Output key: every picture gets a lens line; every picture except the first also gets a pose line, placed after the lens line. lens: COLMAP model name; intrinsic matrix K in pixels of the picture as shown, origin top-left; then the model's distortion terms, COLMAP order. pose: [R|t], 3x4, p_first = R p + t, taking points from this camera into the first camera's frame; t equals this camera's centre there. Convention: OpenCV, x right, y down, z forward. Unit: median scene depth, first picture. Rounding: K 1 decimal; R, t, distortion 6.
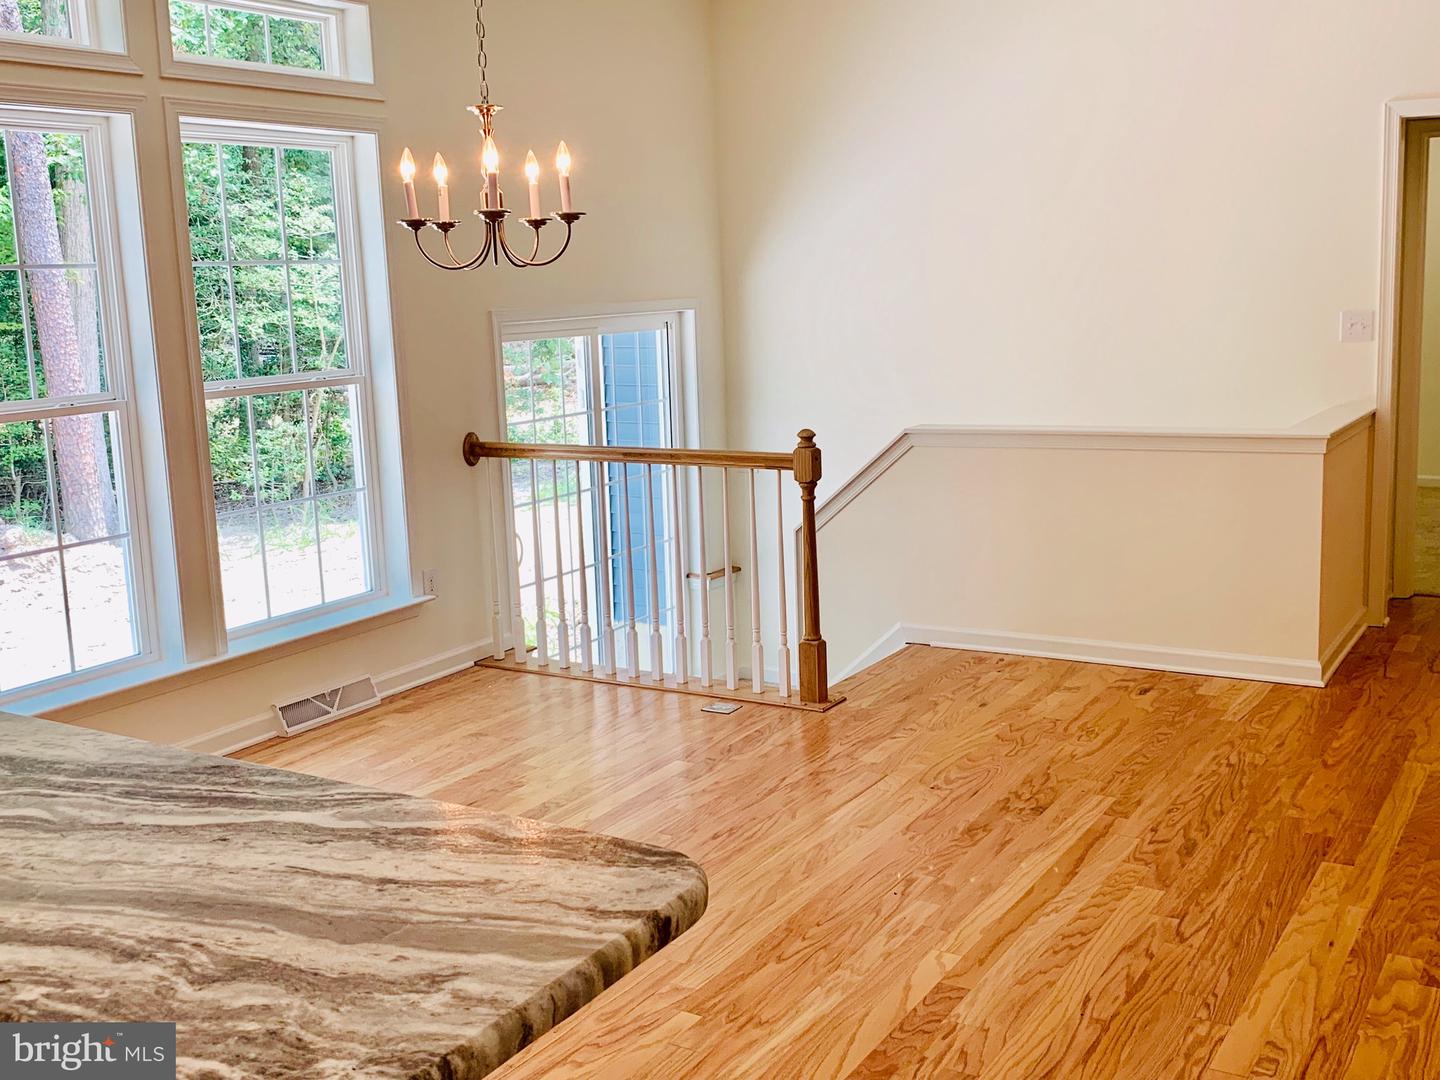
lens RADIAL K [[1489.1, 0, 720.9], [0, 1489.1, 521.6], [0, 0, 1]] dist [0.105667, -0.218317]
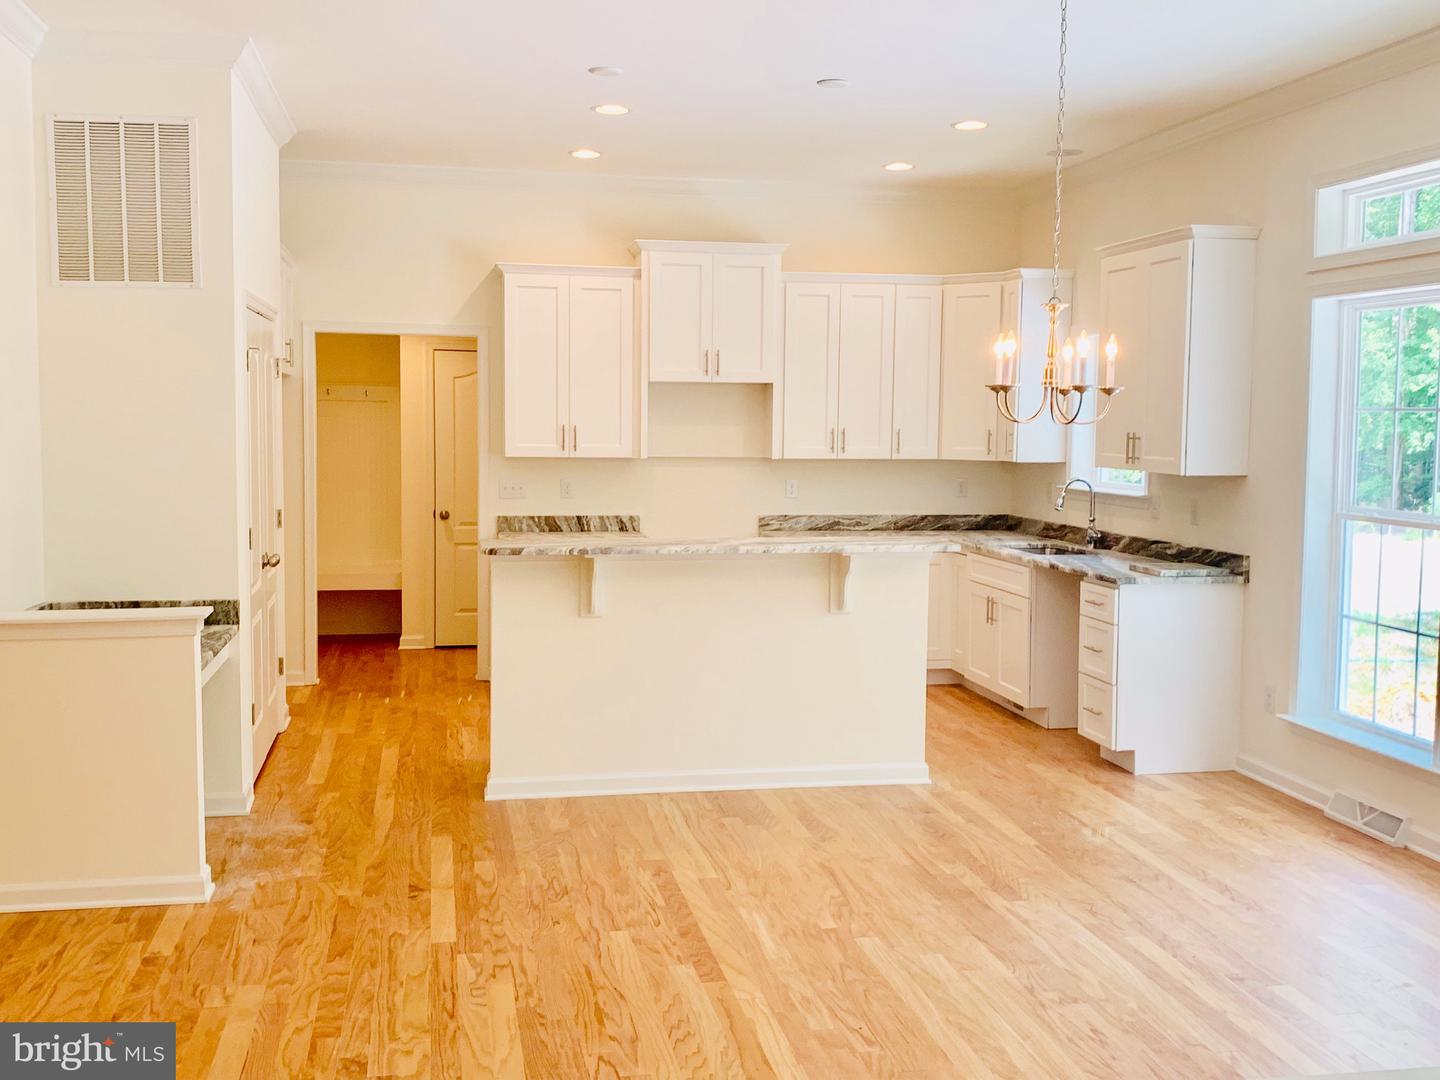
lens RADIAL K [[1488.2, 0, 722.2], [0, 1488.2, 532.5], [0, 0, 1]] dist [0.167600, -0.437706]
pose [[-0.734993, 0.082149, -0.673080, 0.951581], [-0.094611, 0.970500, 0.221763, -0.341030], [0.671441, 0.226675, -0.705539, 1.757154]]
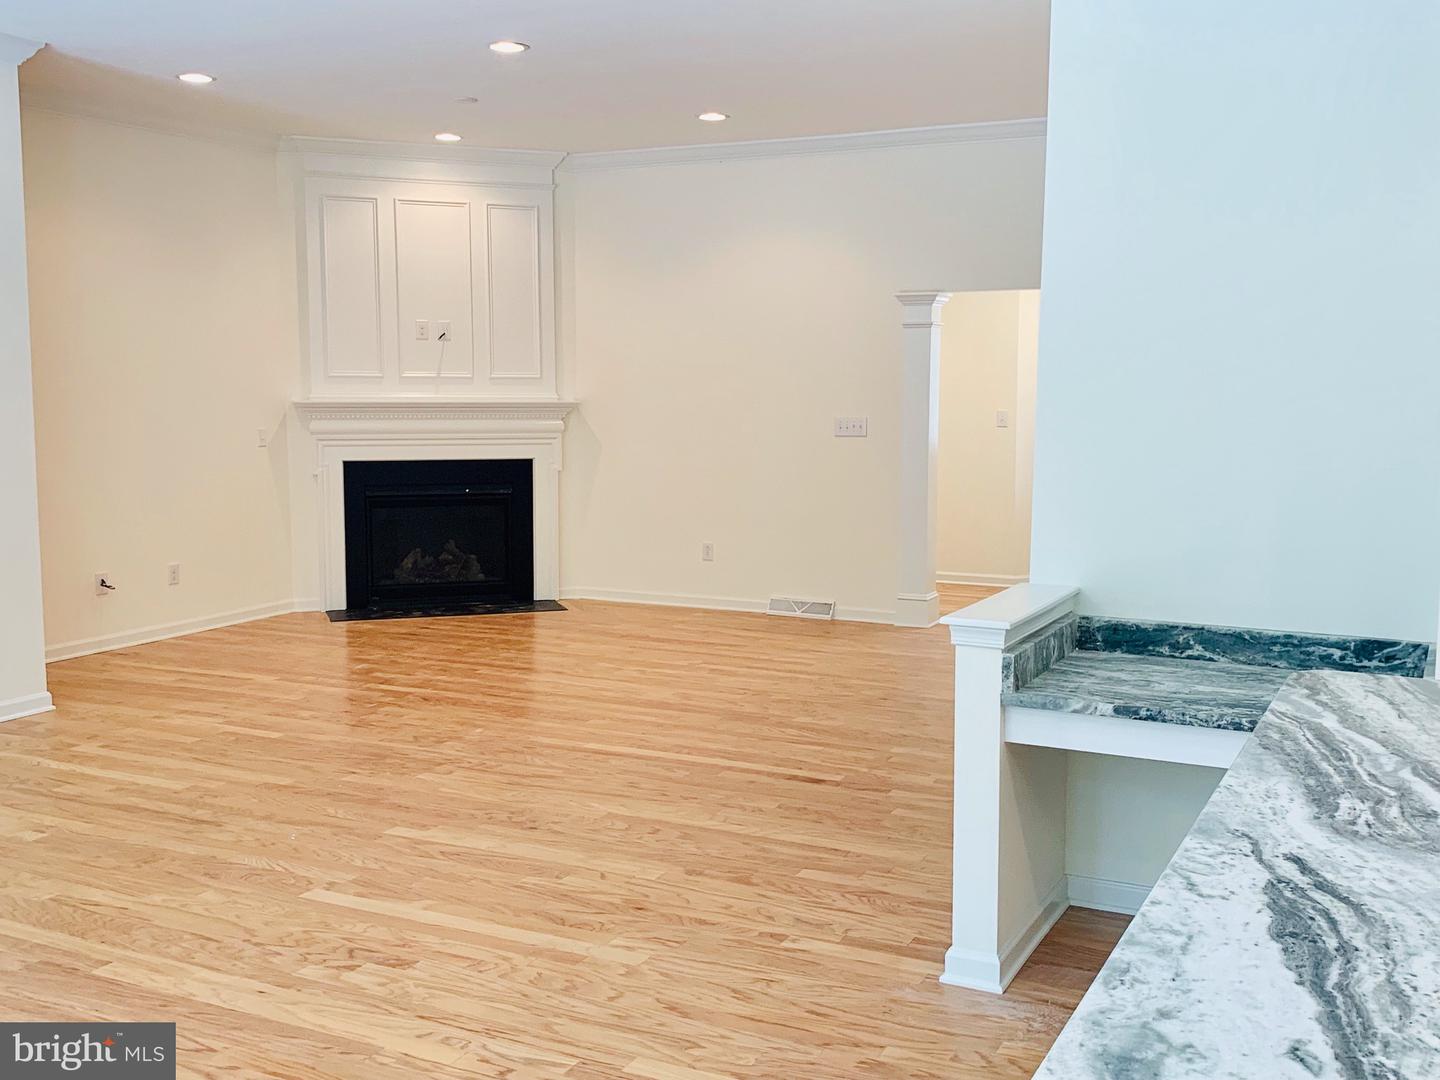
lens RADIAL K [[1488.2, 0, 722.2], [0, 1488.2, 532.5], [0, 0, 1]] dist [0.167600, -0.437706]
pose [[-0.090471, -0.071555, 0.993325, -0.711022], [0.163563, 0.982804, 0.085694, -0.093752], [-0.982376, 0.170224, -0.077212, 0.691340]]
